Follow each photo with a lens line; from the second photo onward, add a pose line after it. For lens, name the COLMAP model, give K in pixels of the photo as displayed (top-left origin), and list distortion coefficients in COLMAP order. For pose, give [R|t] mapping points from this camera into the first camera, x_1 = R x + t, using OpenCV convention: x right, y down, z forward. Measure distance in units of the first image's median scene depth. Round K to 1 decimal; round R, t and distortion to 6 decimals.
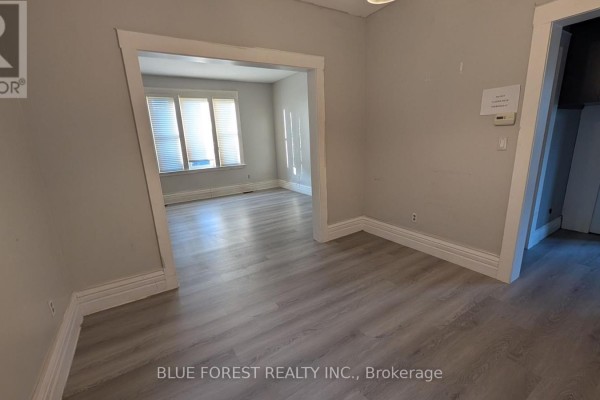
lens RADIAL K [[267.3, 0, 304.7], [0, 267.3, 199.3], [0, 0, 1]] dist [0.006806, 0.000003]
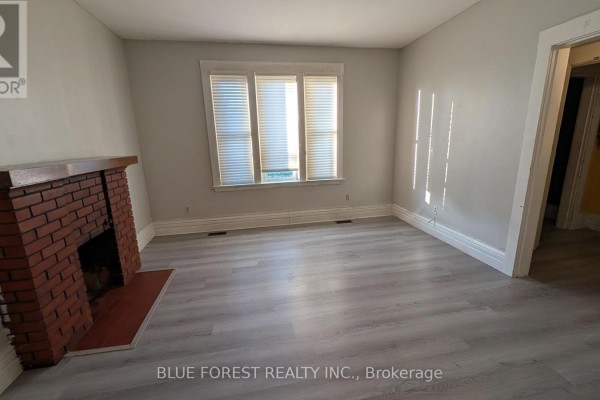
lens RADIAL K [[267.3, 0, 300.7], [0, 267.3, 199.9], [0, 0, 1]] dist [0.006806, 0.000003]
pose [[0.923752, 0.101497, -0.369297, -0.078570], [-0.100701, 0.994685, 0.021486, -0.087342], [0.369515, 0.017341, 0.929063, 0.381458]]
